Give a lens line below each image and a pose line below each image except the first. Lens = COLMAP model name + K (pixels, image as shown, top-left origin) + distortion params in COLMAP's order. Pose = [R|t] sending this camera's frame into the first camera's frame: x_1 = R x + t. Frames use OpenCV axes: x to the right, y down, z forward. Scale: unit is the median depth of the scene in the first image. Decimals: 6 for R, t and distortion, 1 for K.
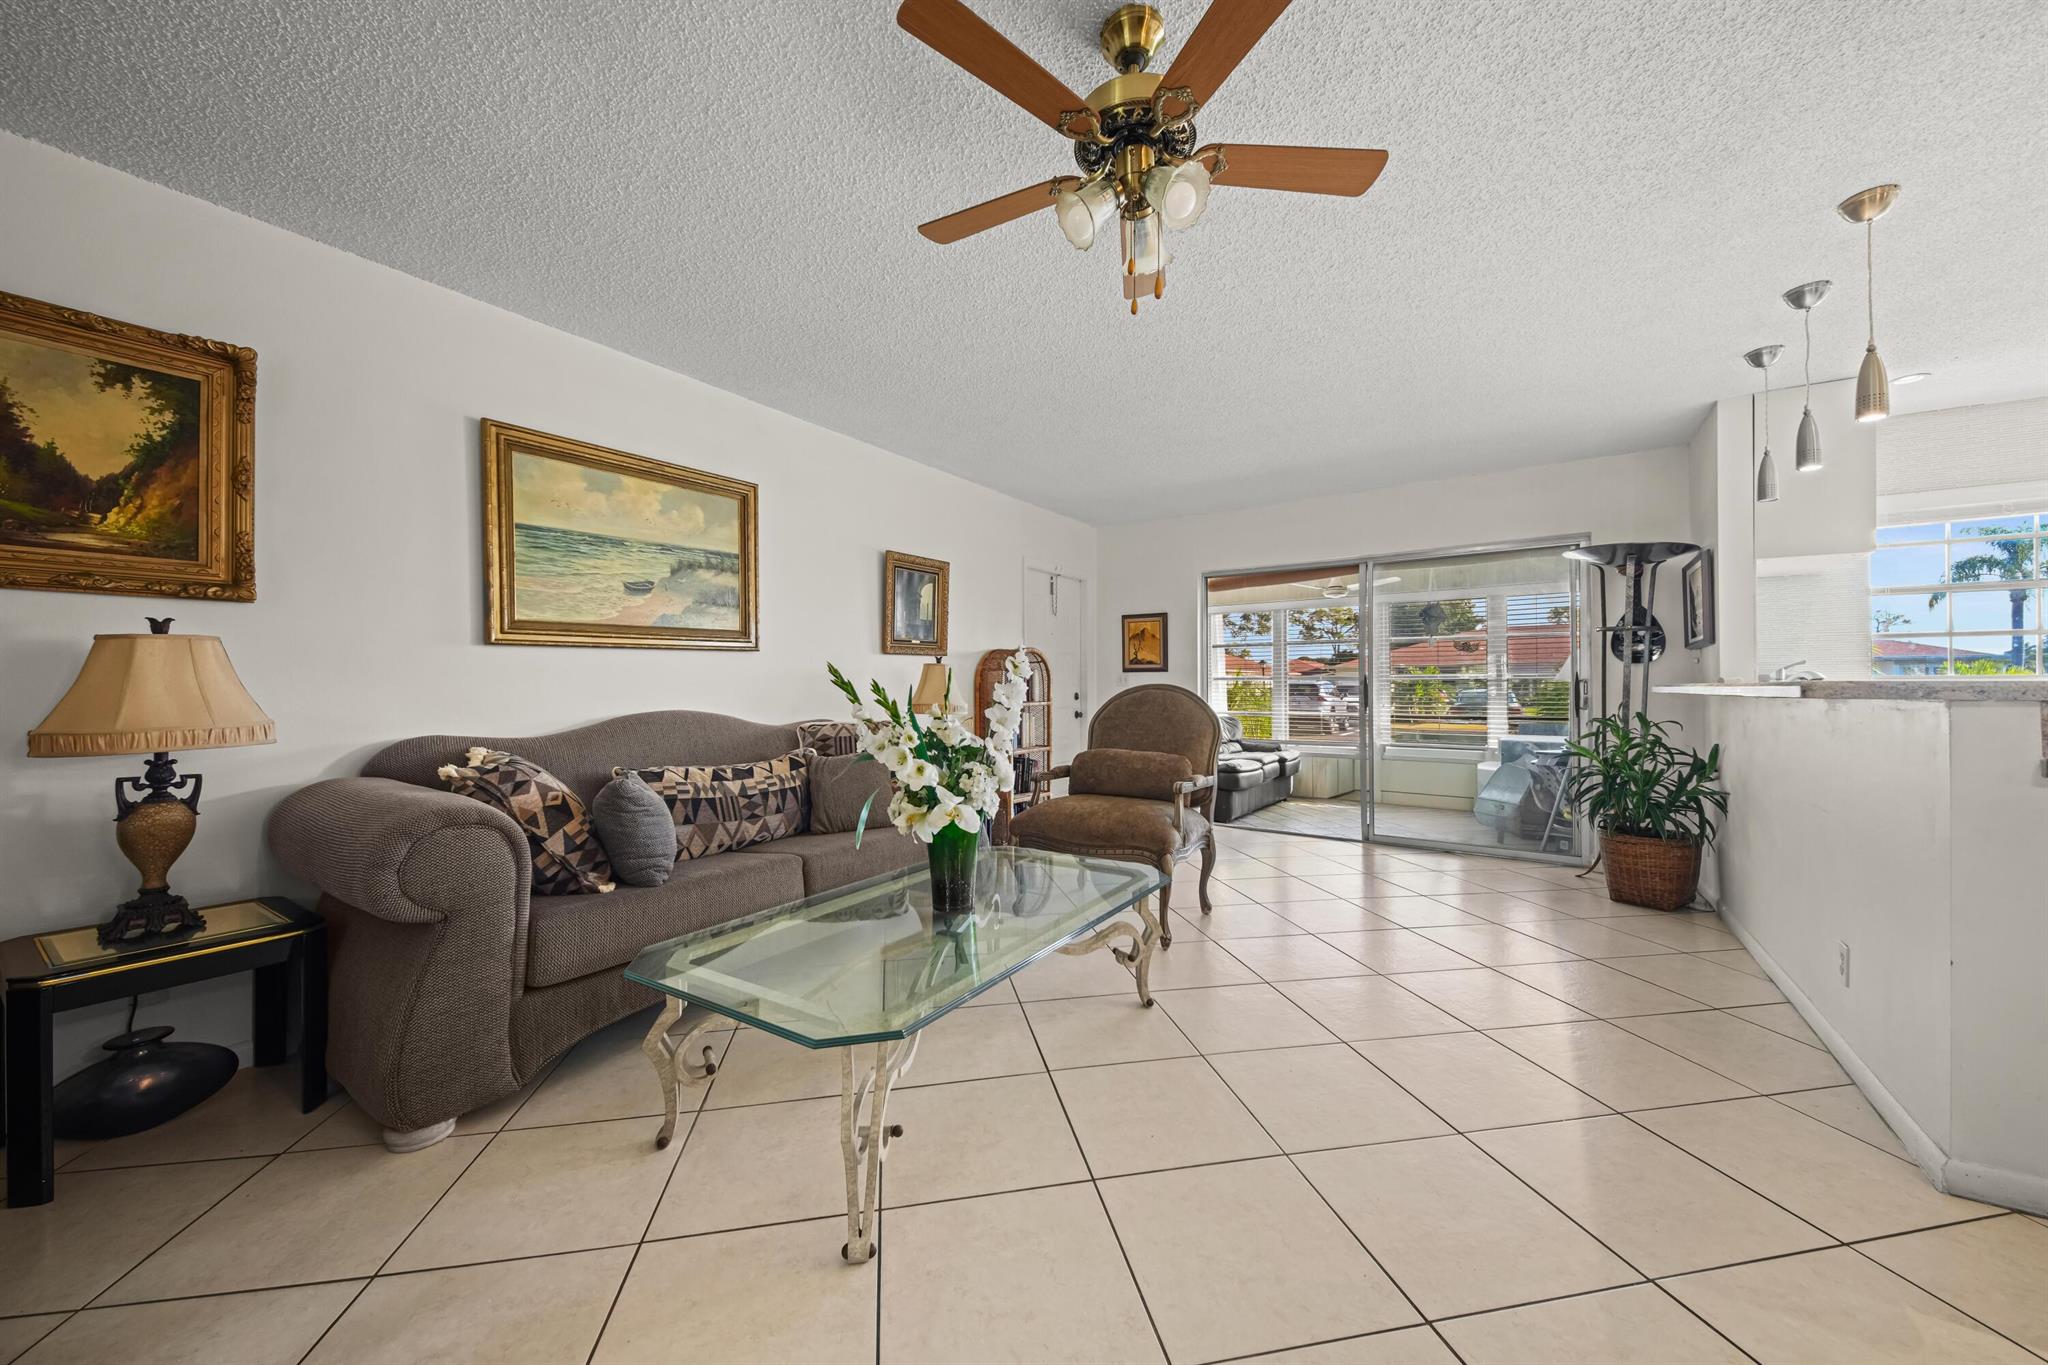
lens RADIAL K [[738.6, 0, 1018.5], [0, 738.6, 679.1], [0, 0, 1]] dist [0.024979, -0.008371]
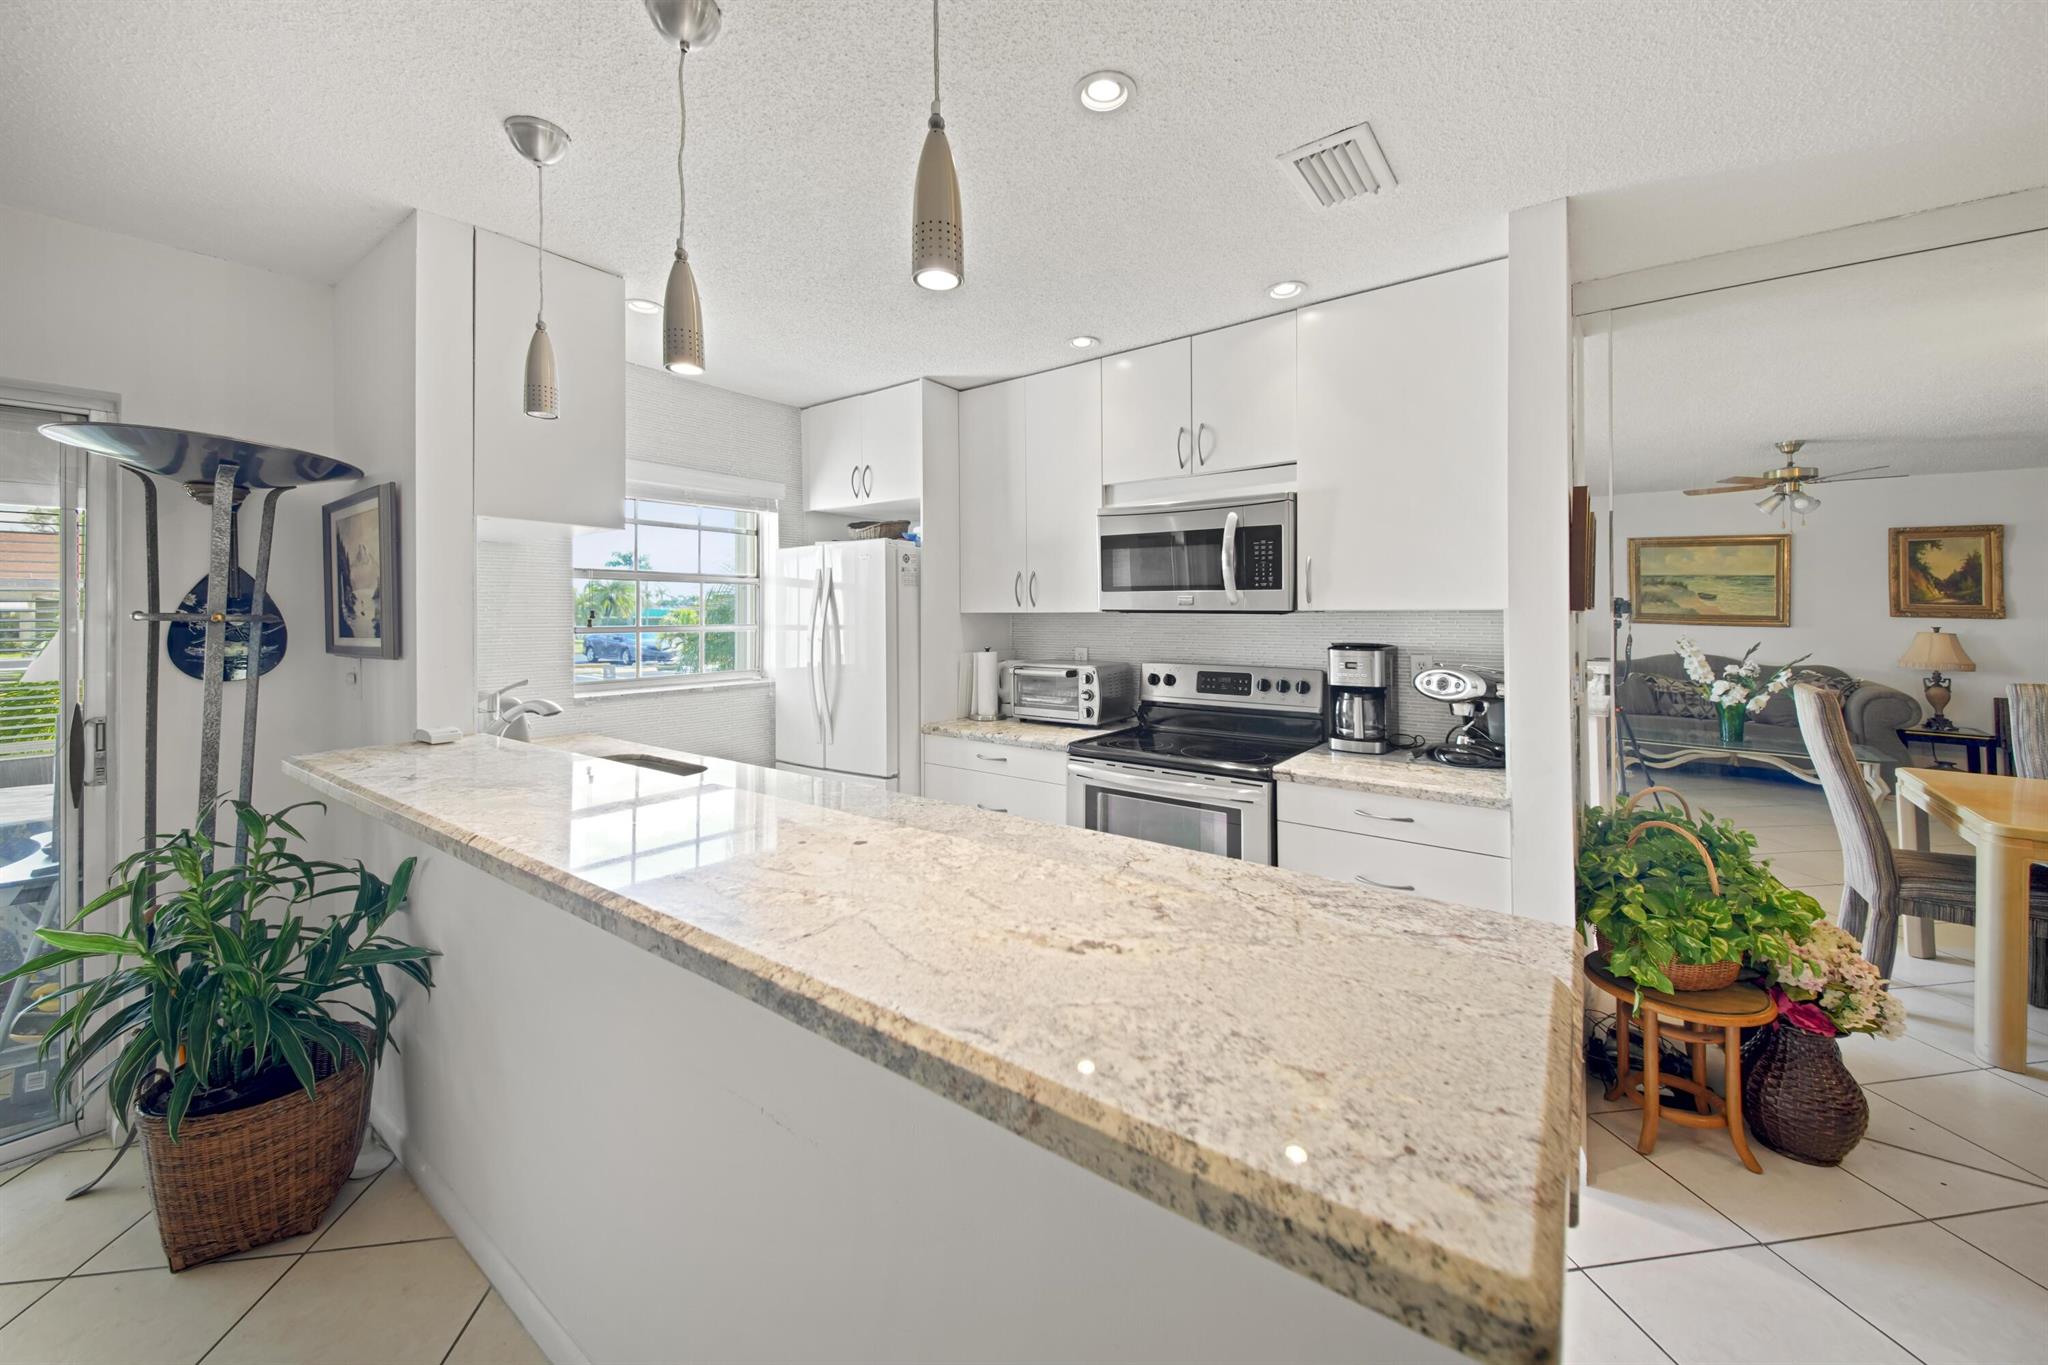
lens RADIAL K [[769.3, 0, 1019.2], [0, 769.3, 608.3], [0, 0, 1]] dist [0.016446, -0.000444]
pose [[0.044686, 0.007792, 0.998971, 0.352676], [-0.007079, 0.999947, -0.007483, -0.075681], [-0.998976, -0.006738, 0.044738, 0.484745]]
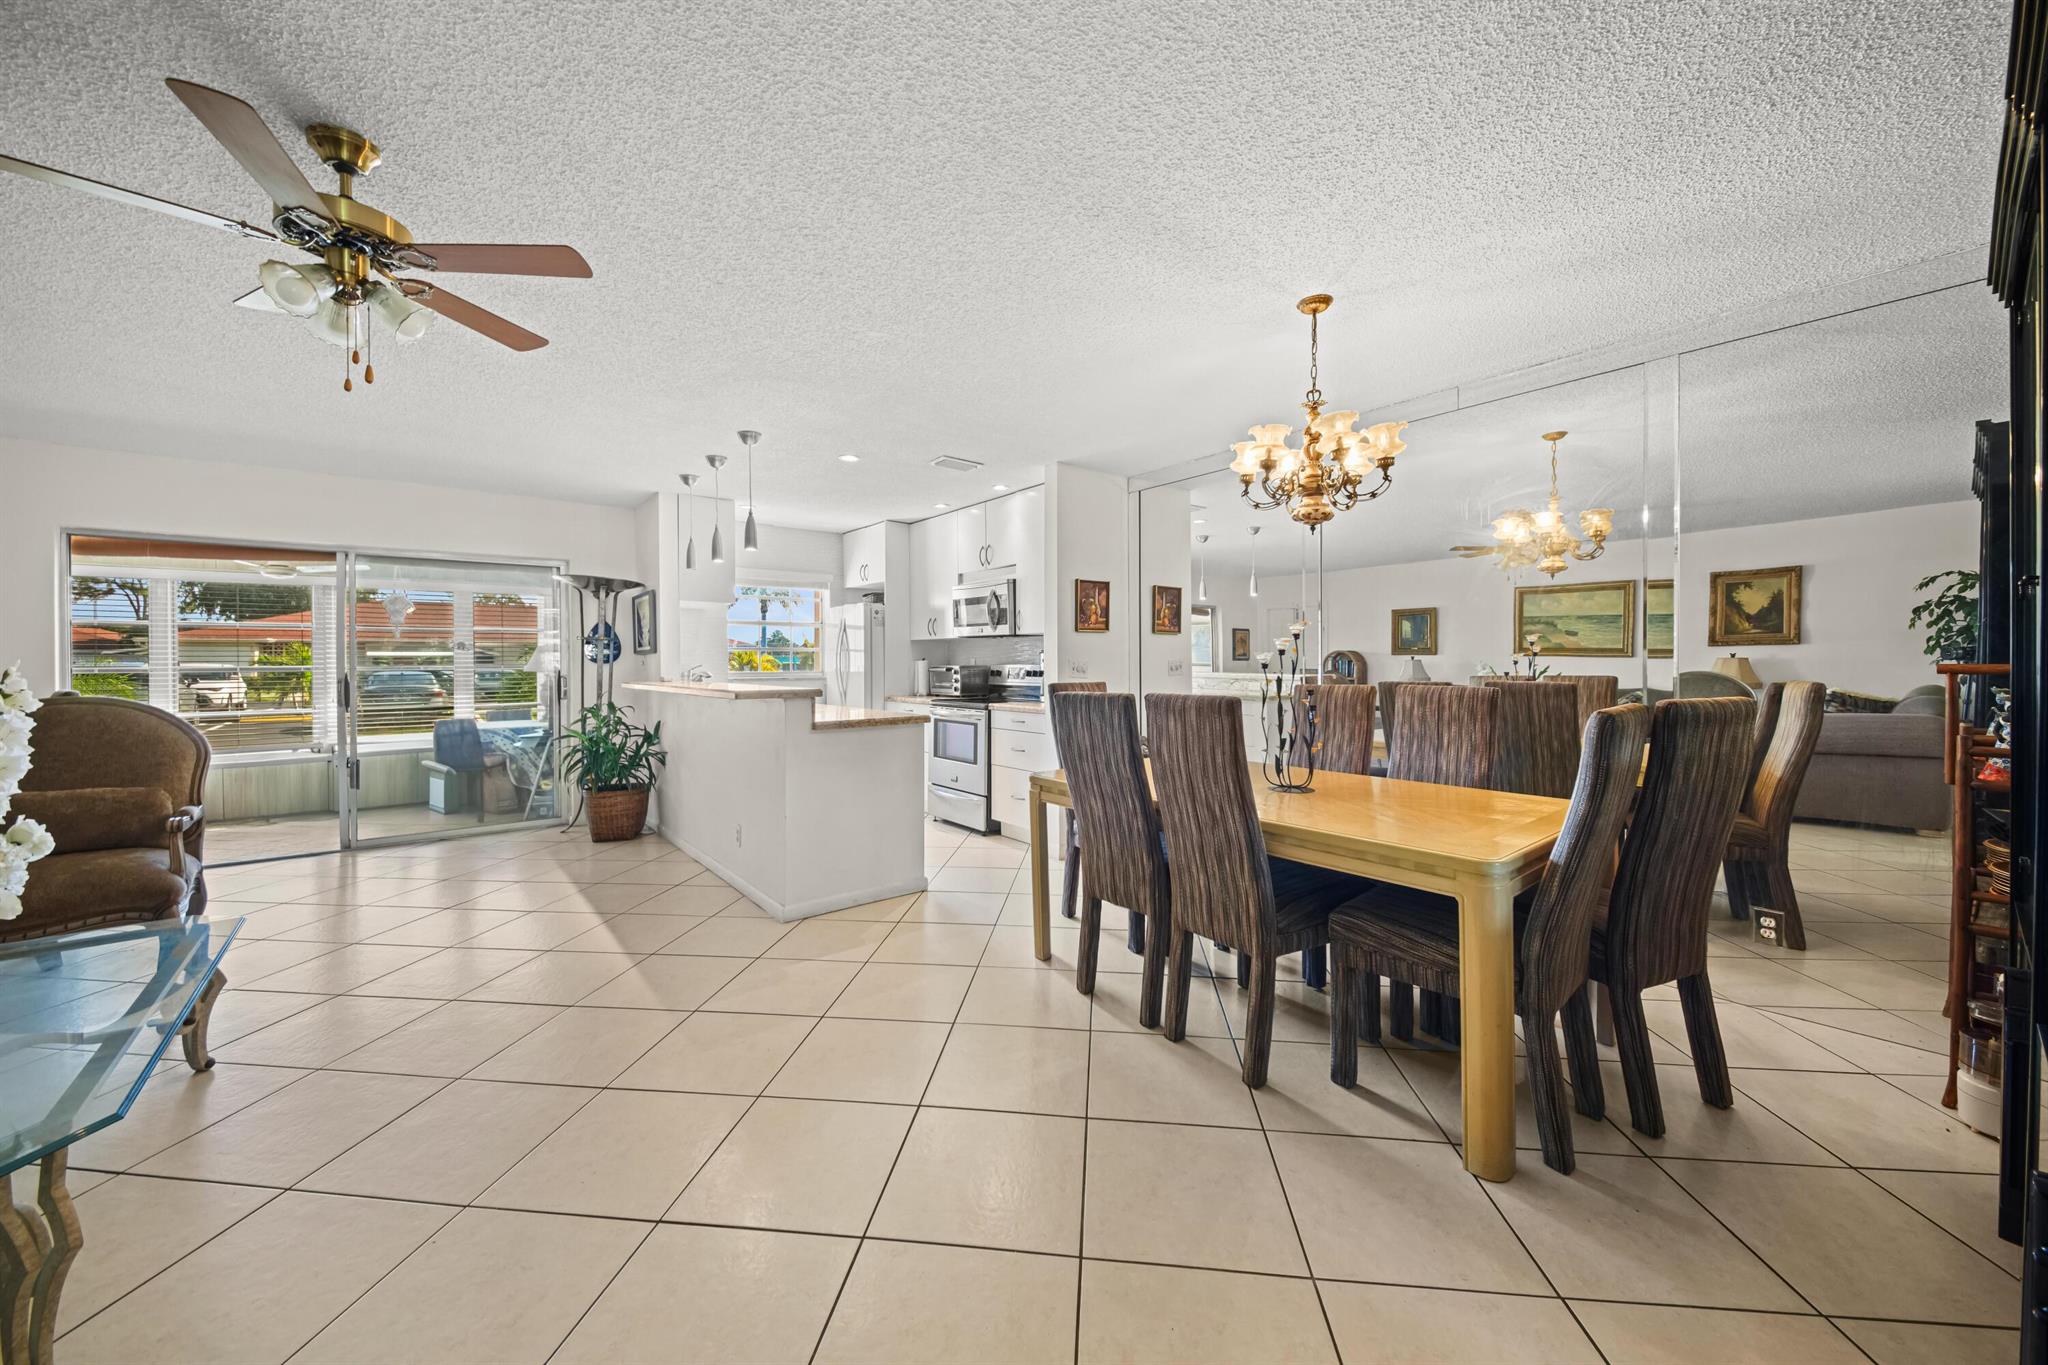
lens RADIAL K [[728.2, 0, 1019.4], [0, 728.2, 669.5], [0, 0, 1]] dist [0.022212, 0.000012]
pose [[0.297764, -0.006209, 0.954619, -0.222324], [-0.006846, 0.999939, 0.008640, -0.029173], [-0.954615, -0.009108, 0.297704, -0.108843]]
